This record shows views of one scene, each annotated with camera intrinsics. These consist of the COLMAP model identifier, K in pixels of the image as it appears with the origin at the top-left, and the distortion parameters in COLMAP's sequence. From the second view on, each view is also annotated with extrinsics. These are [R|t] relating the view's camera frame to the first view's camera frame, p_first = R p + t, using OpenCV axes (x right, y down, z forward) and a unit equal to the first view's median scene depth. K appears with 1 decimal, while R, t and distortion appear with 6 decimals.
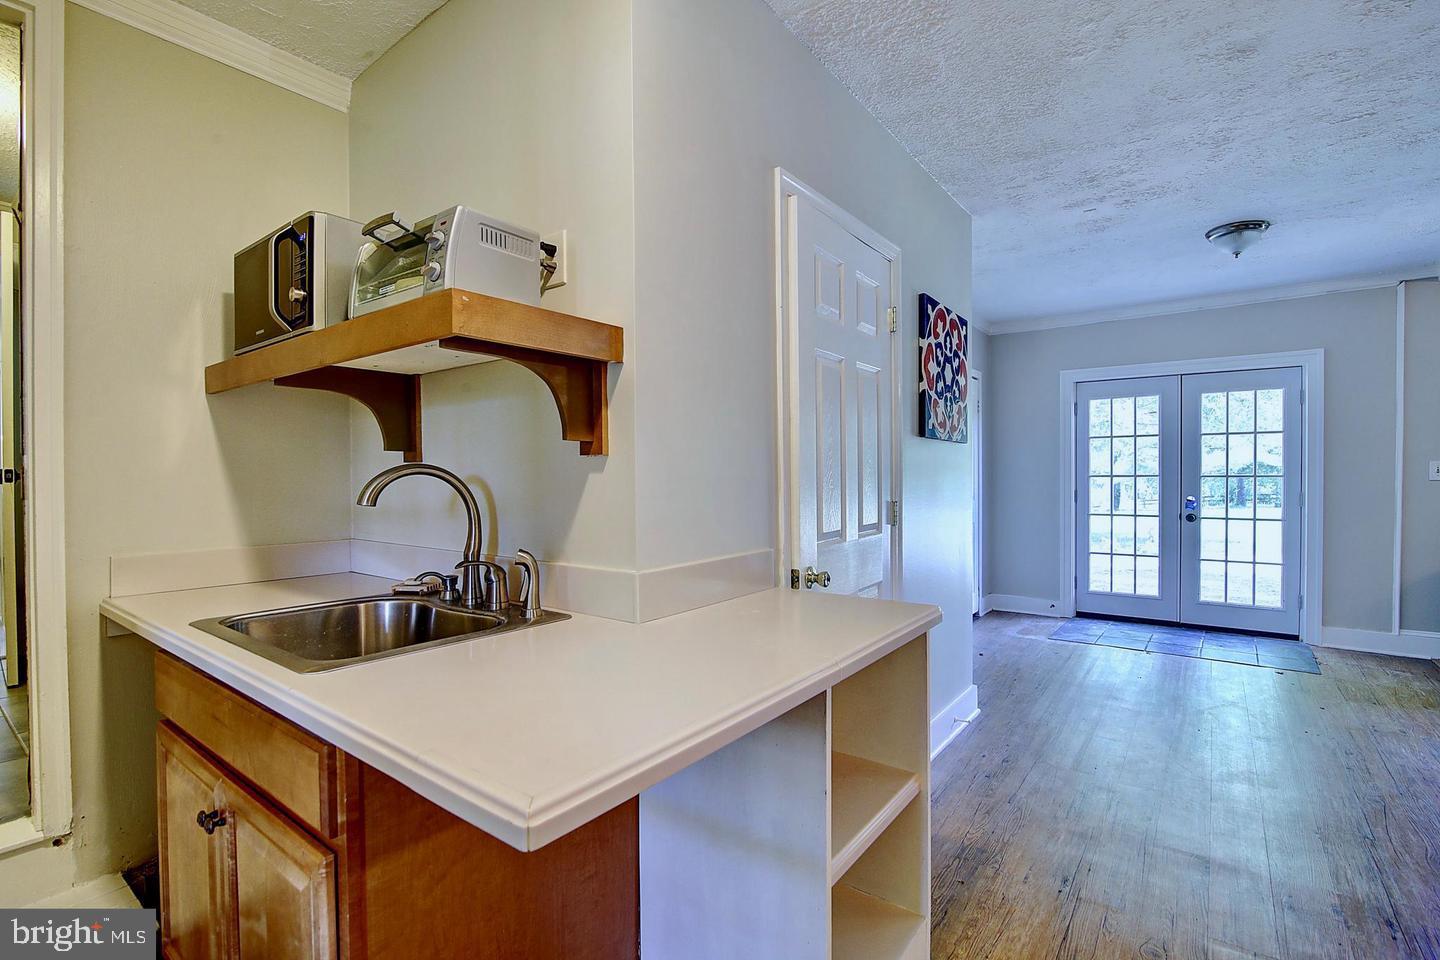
lens RADIAL K [[661.7, 0, 707.3], [0, 661.7, 483.7], [0, 0, 1]] dist [-0.018317, 0.001454]
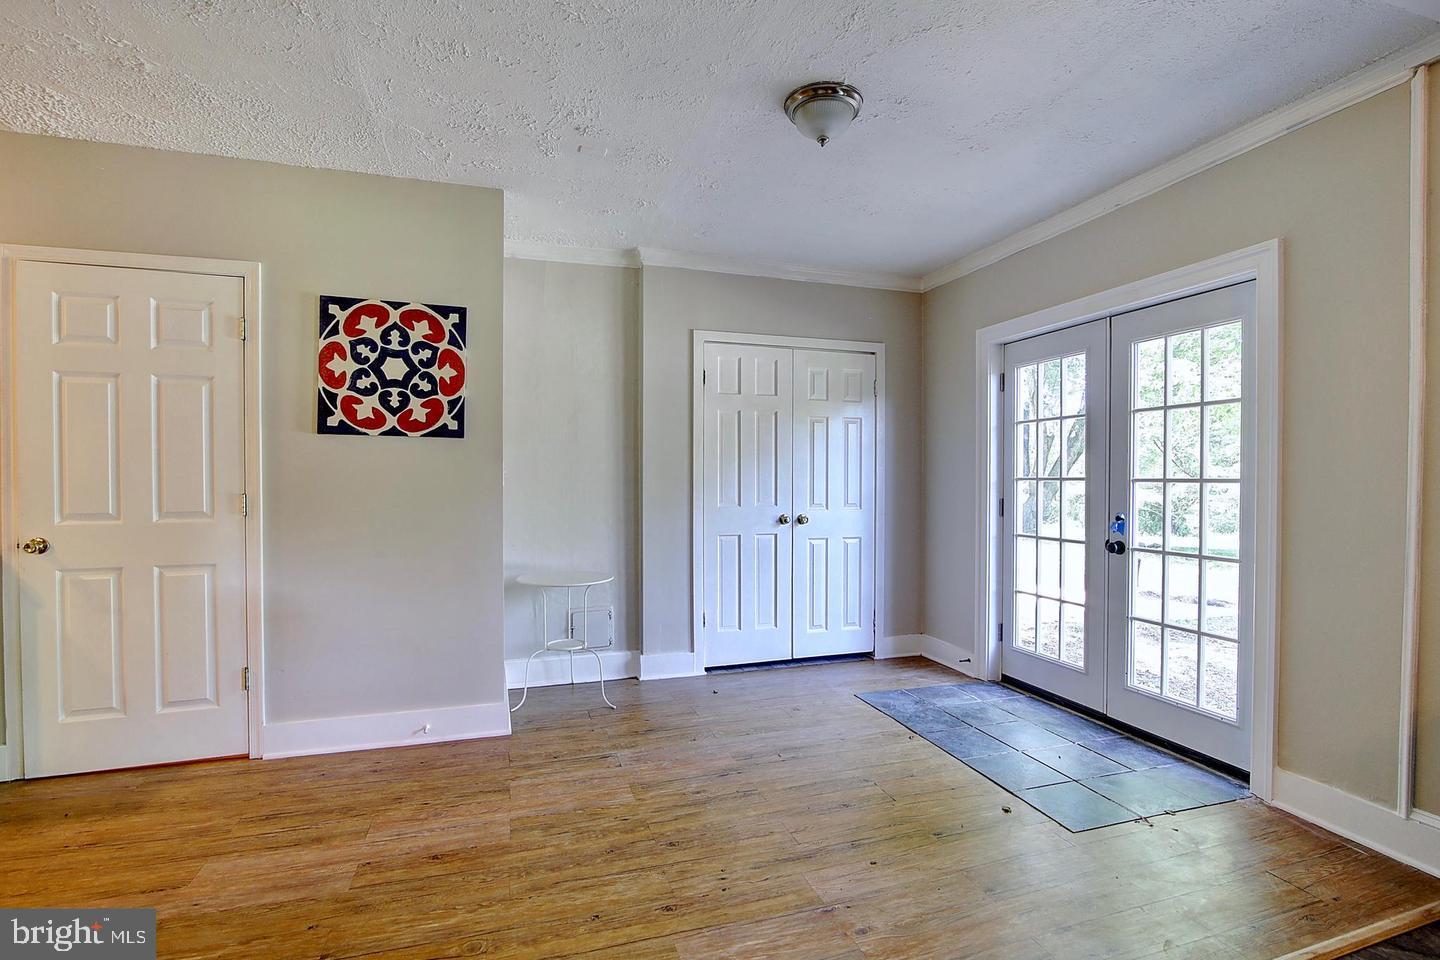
lens RADIAL K [[661.7, 0, 715.1], [0, 661.7, 487.3], [0, 0, 1]] dist [-0.018317, 0.001454]
pose [[0.821134, 0.017786, -0.570458, 0.799873], [-0.016525, 0.999836, 0.007388, -0.002793], [0.570496, 0.003360, 0.821294, 0.284003]]
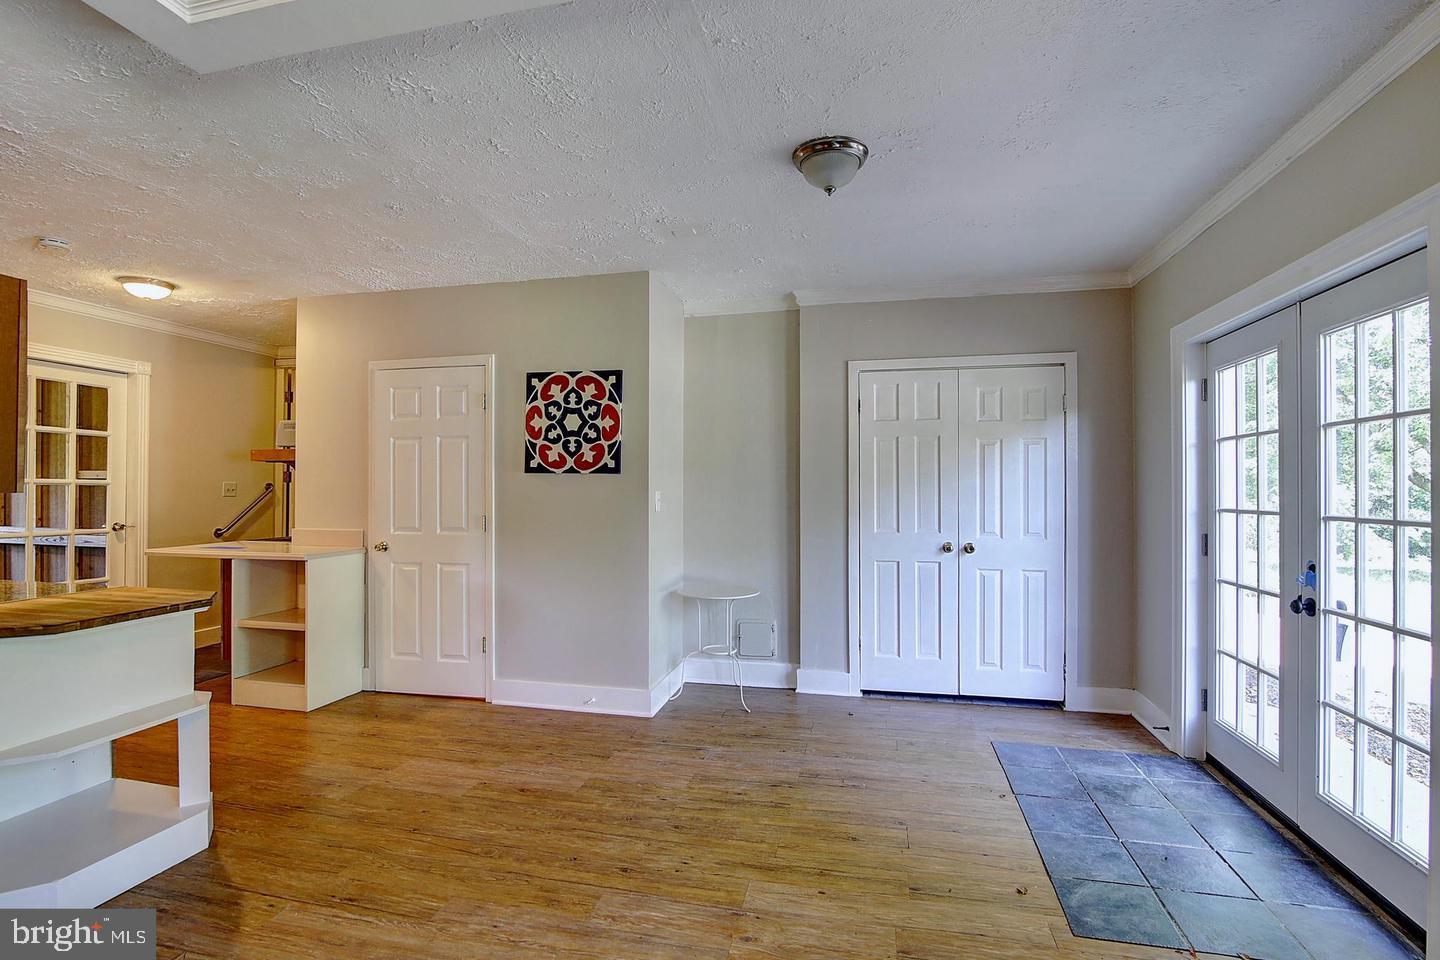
lens RADIAL K [[661.7, 0, 734.6], [0, 661.7, 484.9], [0, 0, 1]] dist [-0.018317, 0.001454]
pose [[0.423122, 0.004058, -0.906064, 1.011834], [-0.016459, 0.999859, -0.003208, -0.026407], [0.905923, 0.016270, 0.423129, 0.447607]]
